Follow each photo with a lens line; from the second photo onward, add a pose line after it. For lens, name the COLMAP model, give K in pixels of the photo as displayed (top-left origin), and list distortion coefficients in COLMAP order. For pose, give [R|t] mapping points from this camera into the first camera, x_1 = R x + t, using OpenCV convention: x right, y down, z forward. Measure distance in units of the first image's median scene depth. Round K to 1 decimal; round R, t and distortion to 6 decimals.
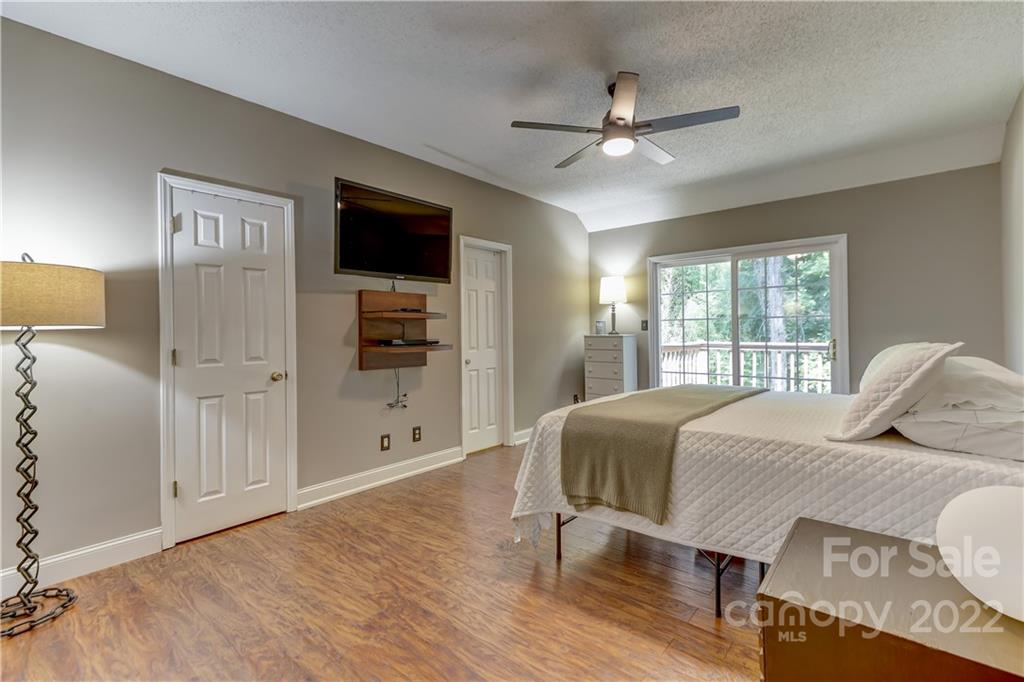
lens RADIAL K [[459.7, 0, 501.3], [0, 459.7, 334.2], [0, 0, 1]] dist [0.009417, 0.000259]
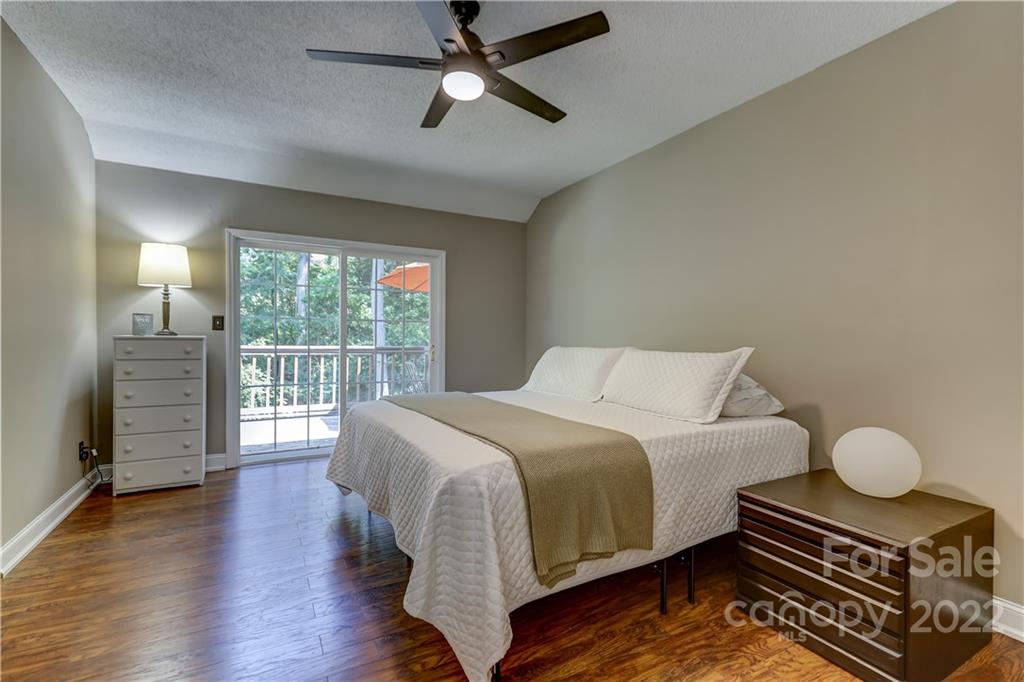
lens RADIAL K [[476.1, 0, 513.6], [0, 476.1, 338.0], [0, 0, 1]] dist [0.011508, 0.000226]
pose [[0.340475, 0.011019, 0.940189, -0.221891], [-0.014741, 0.999871, -0.006380, 0.001733], [-0.940138, -0.011688, 0.340594, 0.324229]]
